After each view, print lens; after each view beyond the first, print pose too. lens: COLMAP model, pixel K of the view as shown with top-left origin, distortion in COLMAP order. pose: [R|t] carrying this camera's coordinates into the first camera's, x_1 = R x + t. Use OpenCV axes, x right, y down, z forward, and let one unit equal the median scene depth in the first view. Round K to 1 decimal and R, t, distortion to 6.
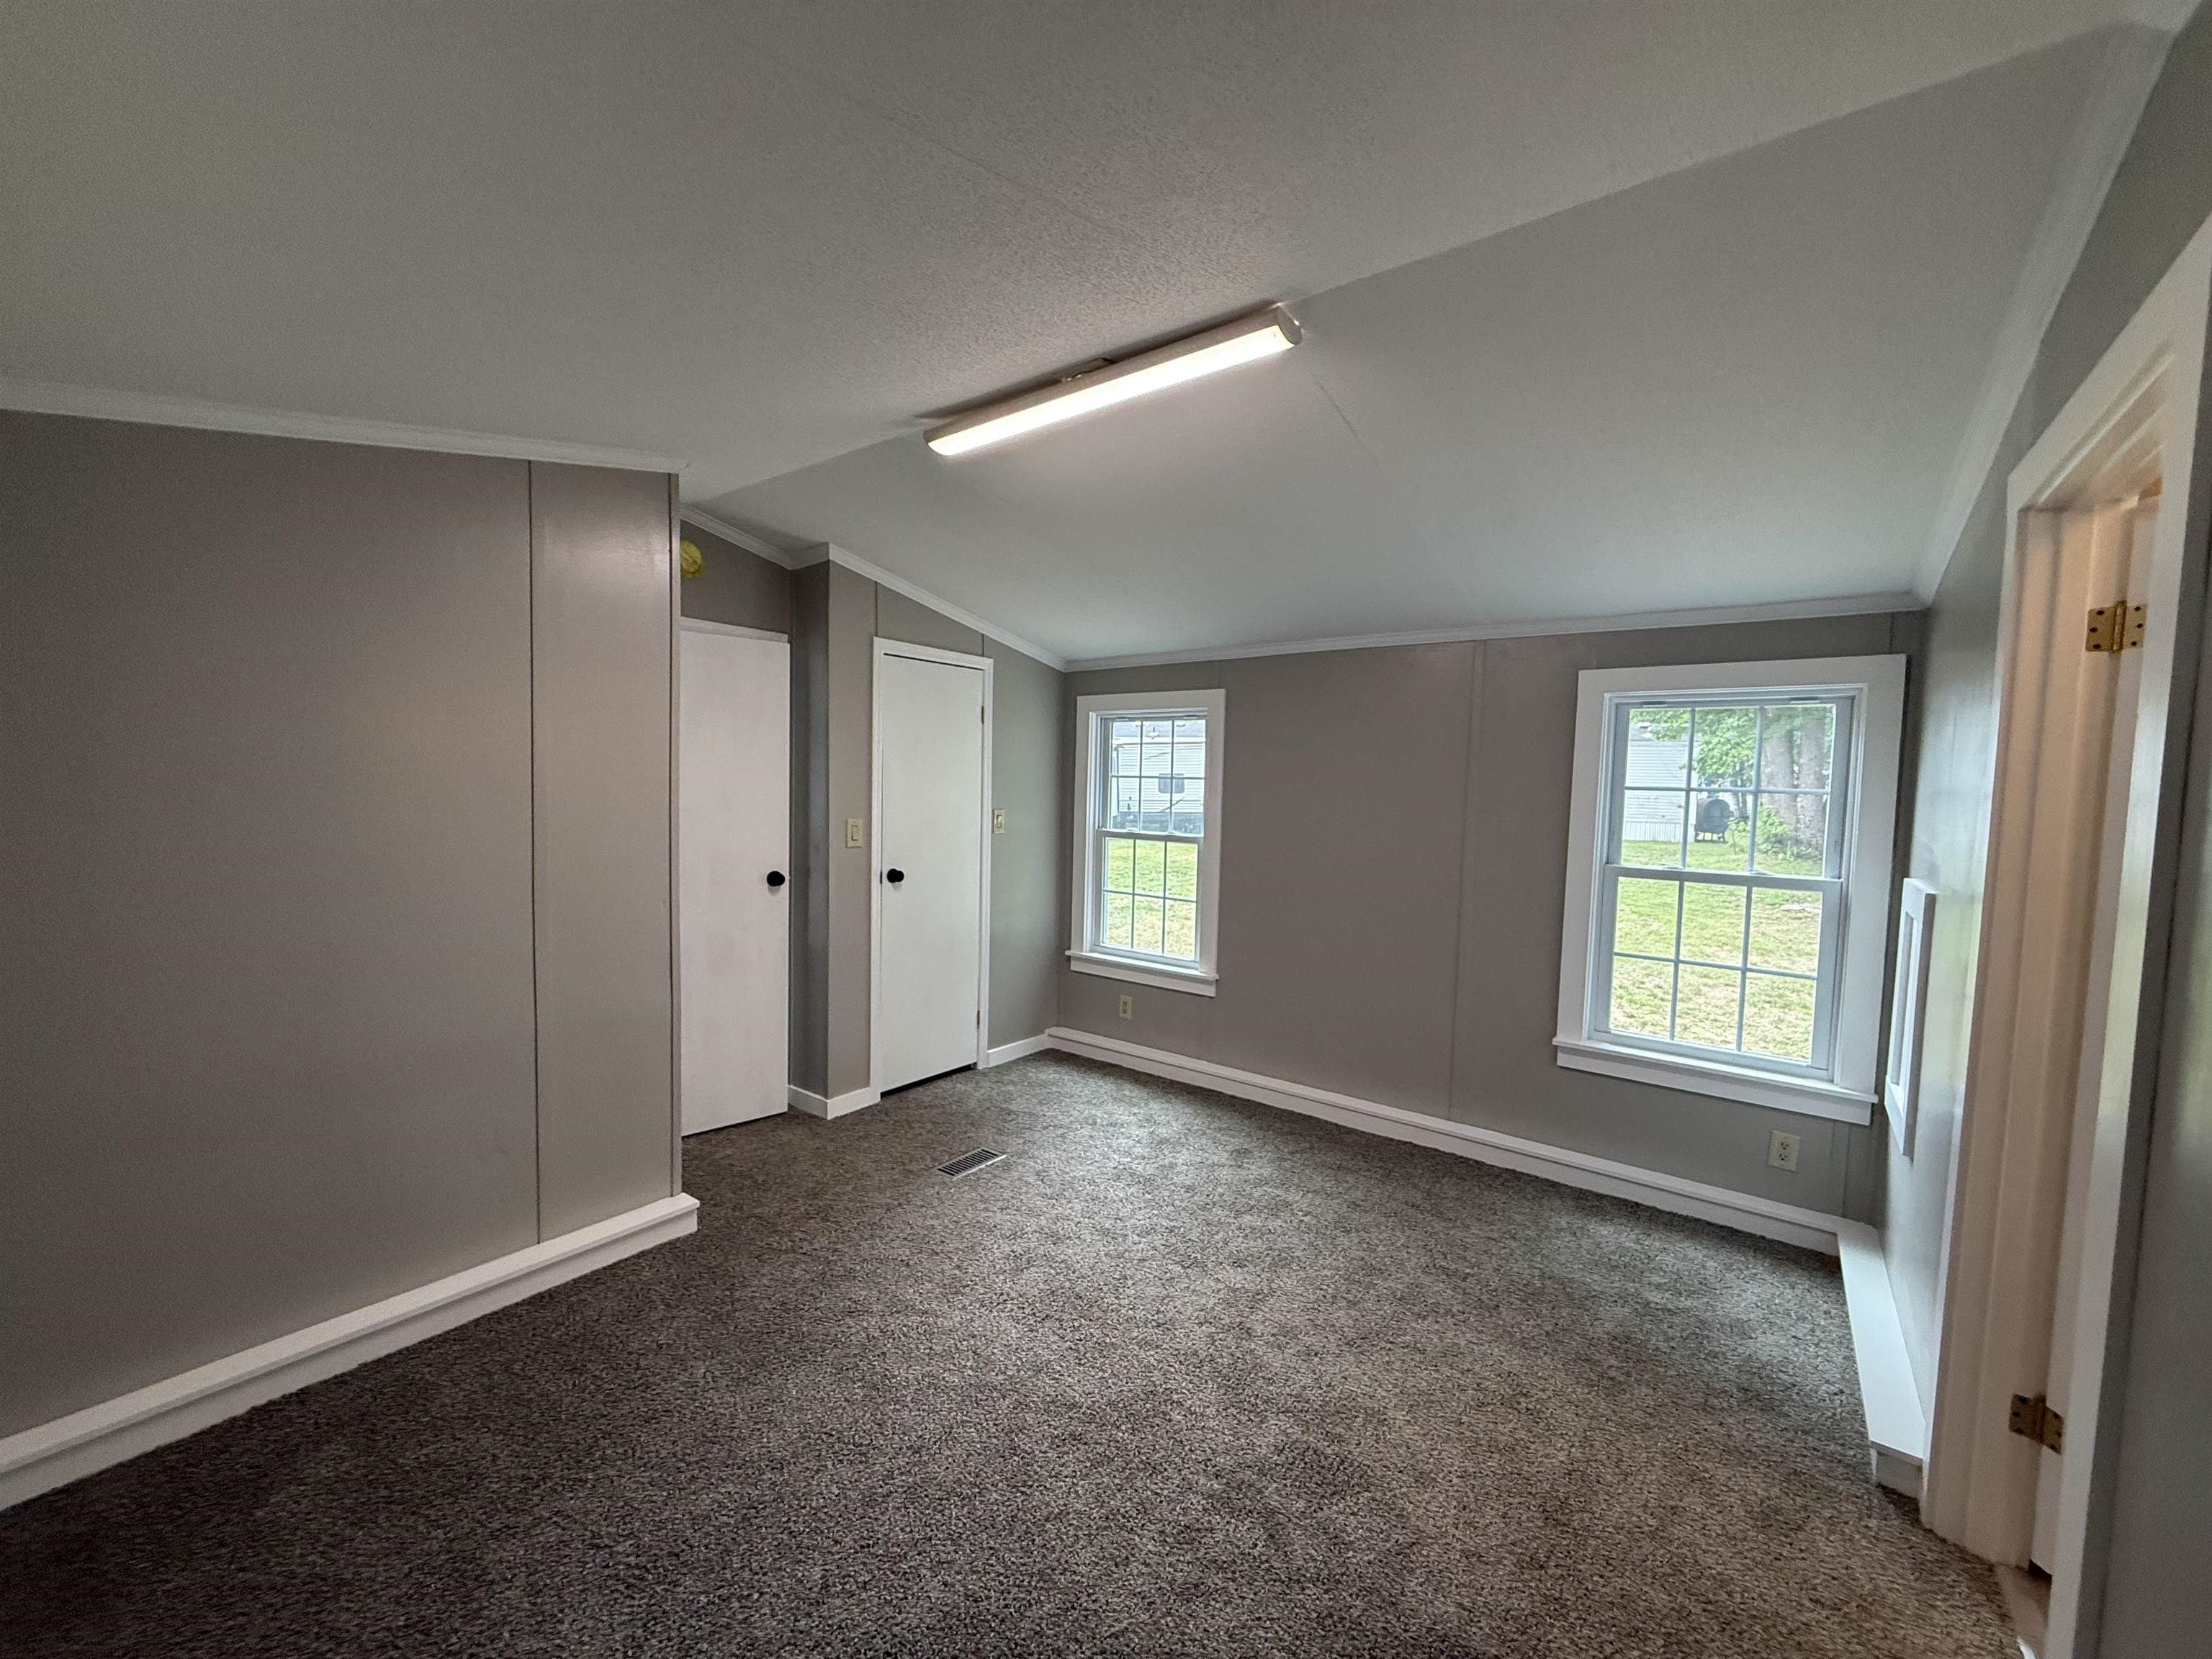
lens RADIAL K [[877.7, 0, 1095.6], [0, 877.7, 831.9], [0, 0, 1]] dist [0.000033, -0.000110]
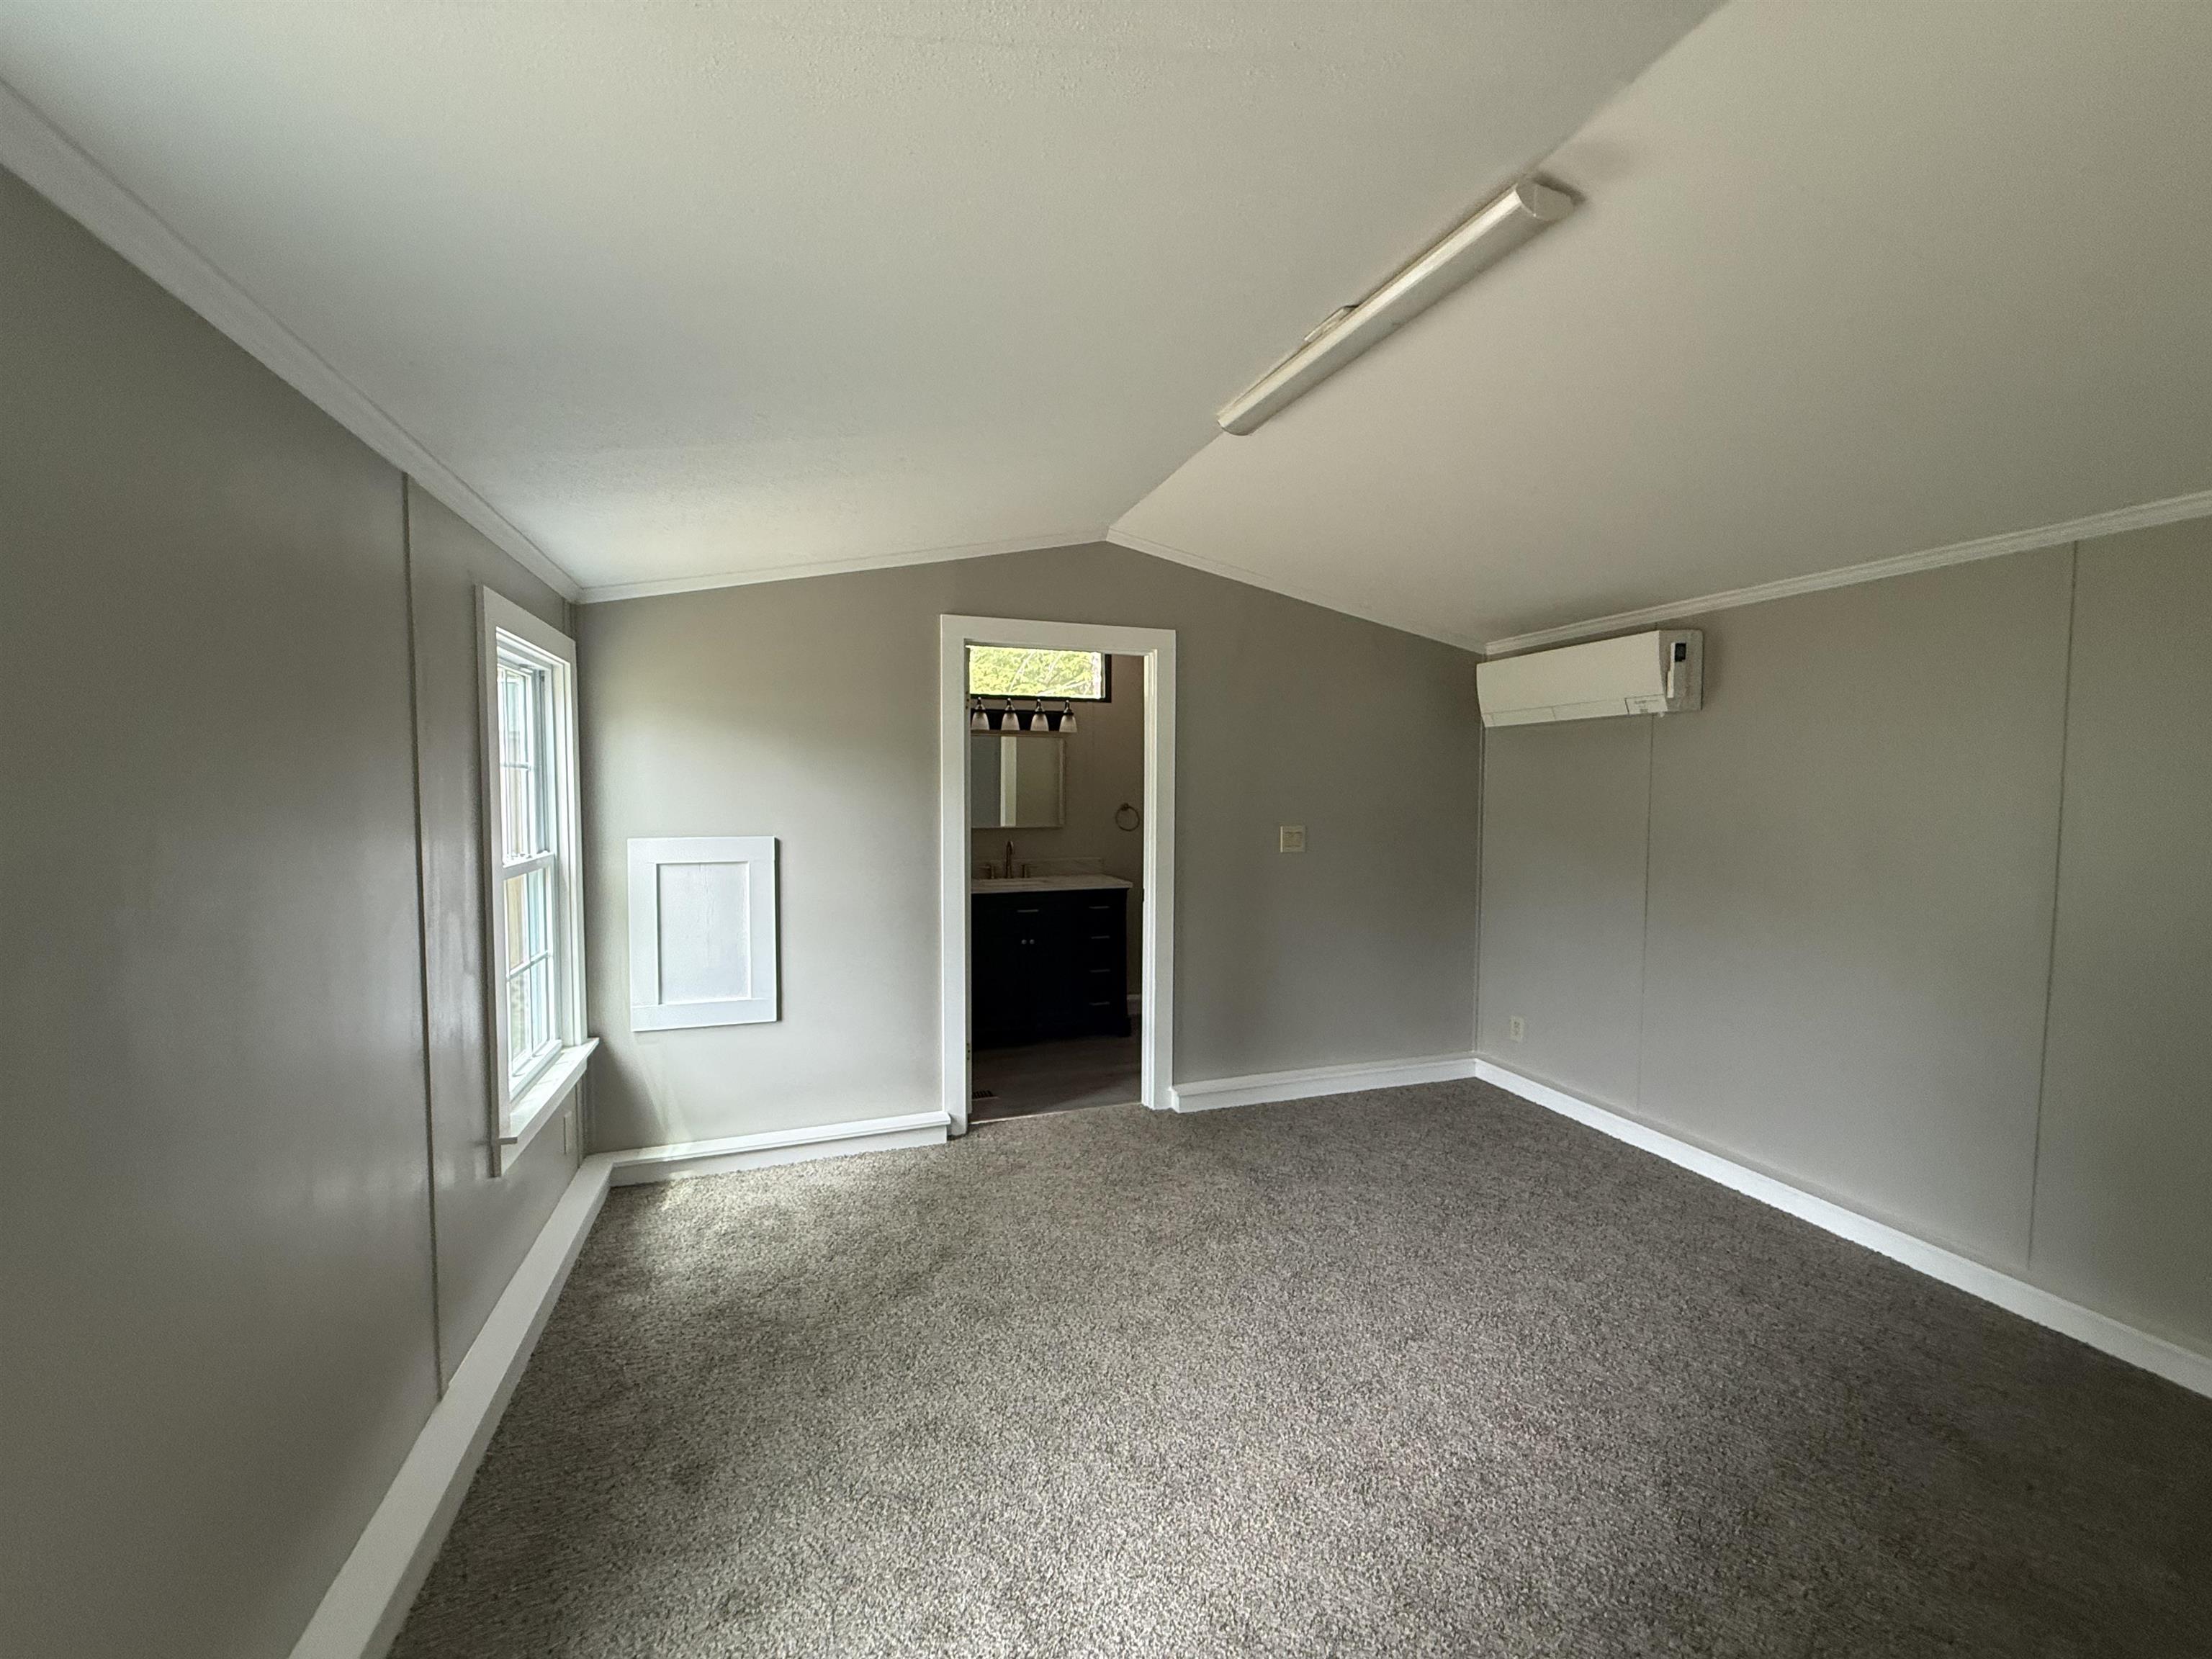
lens RADIAL K [[877.7, 0, 1098.9], [0, 877.7, 832.0], [0, 0, 1]] dist [0.000033, -0.000110]
pose [[-0.827535, -0.048459, 0.559319, -0.235280], [0.020223, 0.993048, 0.115957, -0.070849], [-0.561050, 0.107270, -0.820802, 1.419195]]
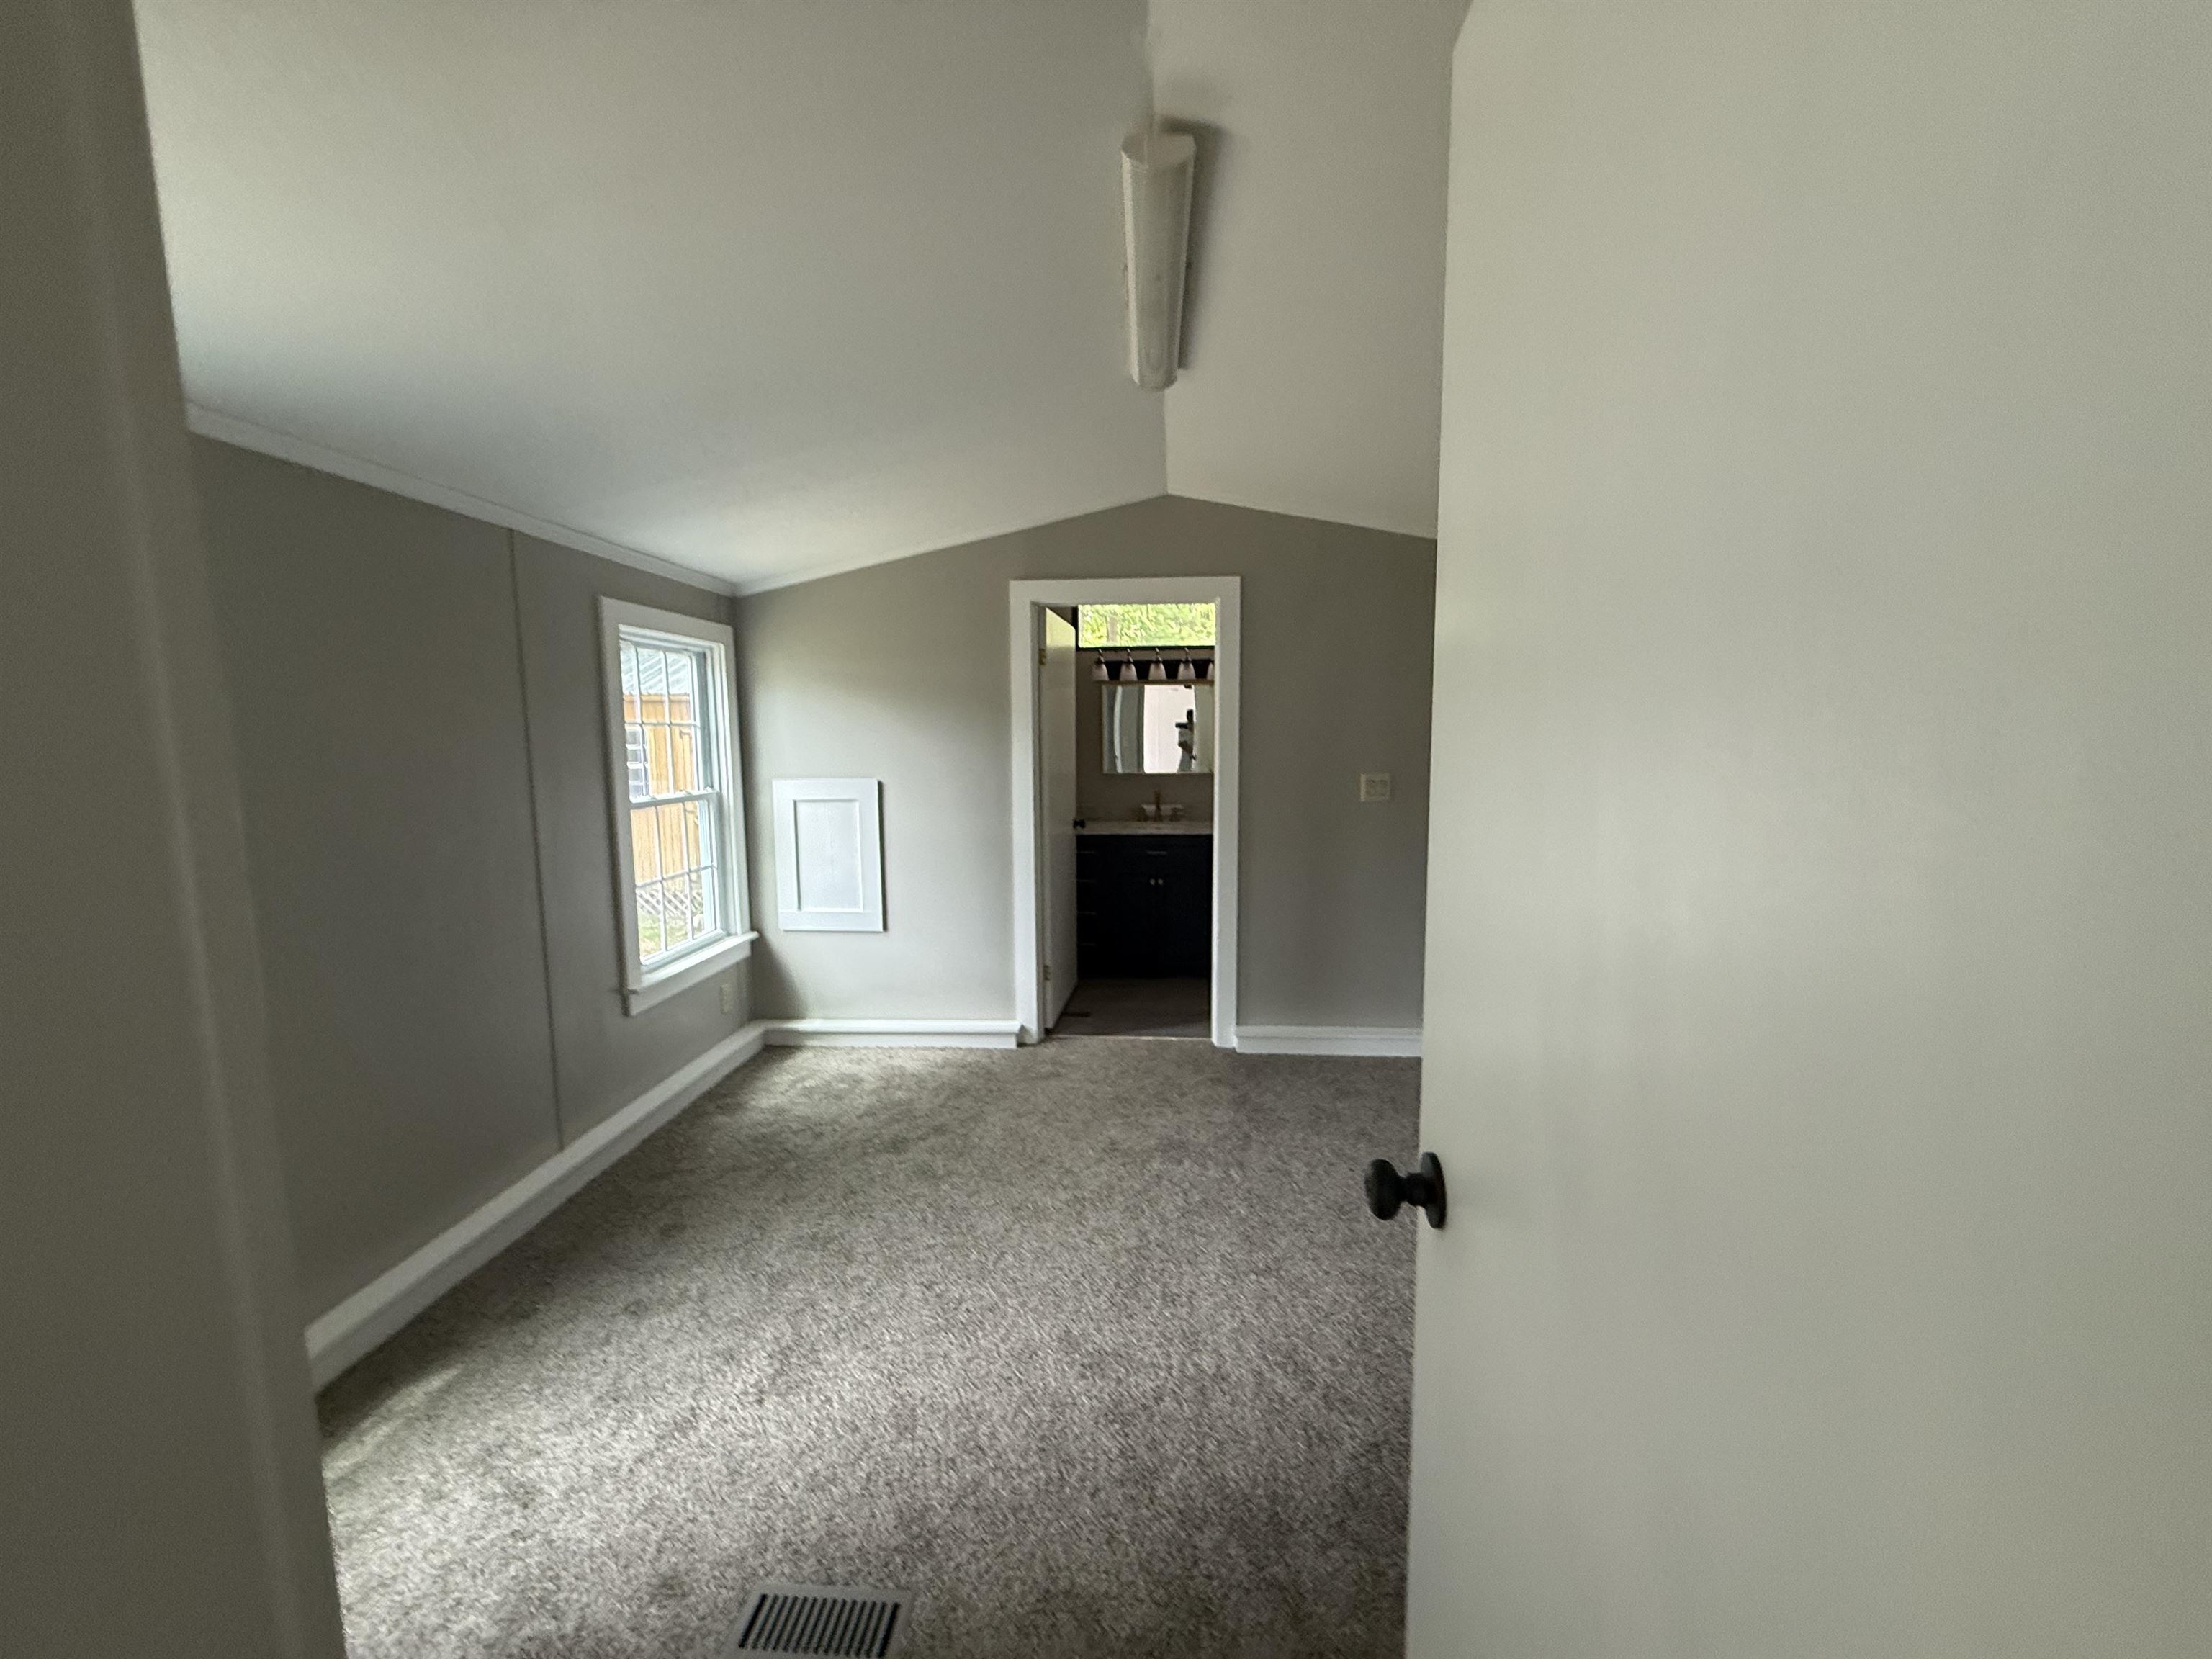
lens RADIAL K [[877.7, 0, 1095.2], [0, 877.7, 835.6], [0, 0, 1]] dist [0.000033, -0.000110]
pose [[-0.537664, -0.110085, 0.835942, -0.580500], [0.056159, 0.984563, 0.165778, -0.064152], [-0.841287, 0.136078, -0.523182, 1.175513]]
